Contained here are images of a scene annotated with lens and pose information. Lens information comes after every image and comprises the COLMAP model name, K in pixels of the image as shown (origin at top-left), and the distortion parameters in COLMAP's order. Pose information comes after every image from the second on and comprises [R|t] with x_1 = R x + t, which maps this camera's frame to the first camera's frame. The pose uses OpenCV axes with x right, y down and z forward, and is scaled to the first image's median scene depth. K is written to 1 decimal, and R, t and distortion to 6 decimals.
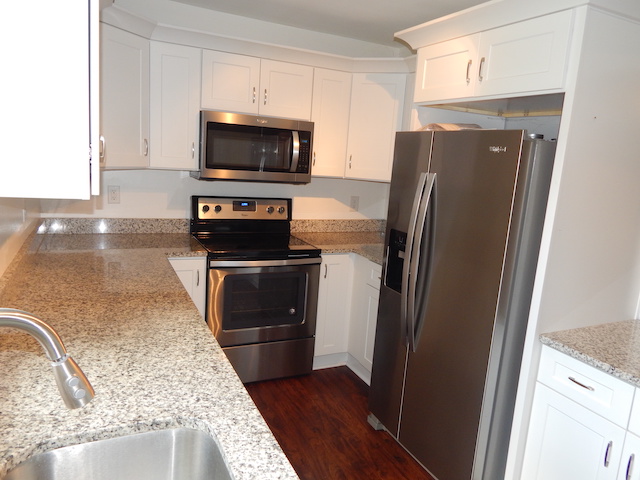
lens RADIAL K [[464.0, 0, 323.6], [0, 464.0, 238.1], [0, 0, 1]] dist [-0.000731, -0.000733]
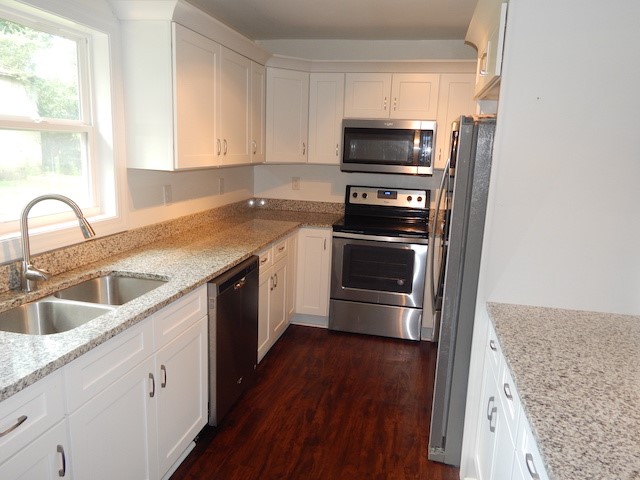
lens RADIAL K [[464.0, 0, 323.6], [0, 464.0, 238.1], [0, 0, 1]] dist [-0.000731, -0.000733]
pose [[0.782837, 0.077412, -0.617393, 0.487255], [-0.089024, 0.995957, 0.011998, 0.047319], [0.615825, 0.045570, 0.786564, -0.056411]]
